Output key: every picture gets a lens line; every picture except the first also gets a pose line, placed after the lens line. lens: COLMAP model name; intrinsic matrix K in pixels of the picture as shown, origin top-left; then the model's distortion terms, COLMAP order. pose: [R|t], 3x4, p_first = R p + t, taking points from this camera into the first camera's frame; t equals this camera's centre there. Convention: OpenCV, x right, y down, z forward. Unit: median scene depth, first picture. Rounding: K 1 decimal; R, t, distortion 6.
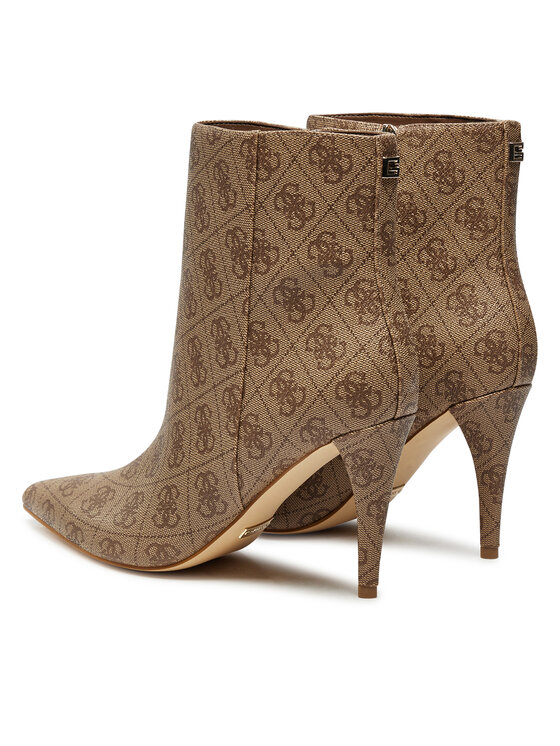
lens RADIAL K [[2073.4, 0, 280.7], [0, 2073.4, 371.5], [0, 0, 1]] dist [0.614636, 0.000000]
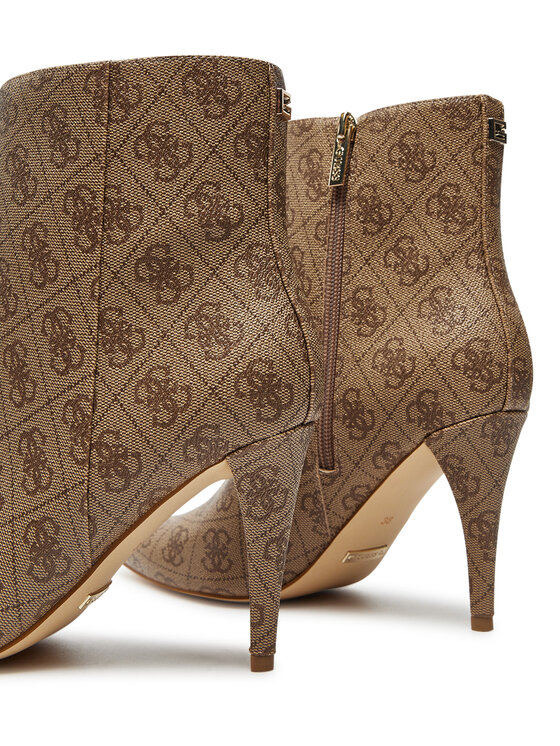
lens RADIAL K [[1137.6, 0, 280.2], [0, 1137.6, 373.6], [0, 0, 1]] dist [0.124665, 0.000000]
pose [[0.992486, -0.015890, -0.121326, 0.079841], [-0.003687, 0.987200, -0.159448, 0.064071], [0.122307, 0.158697, 0.979723, 0.555105]]
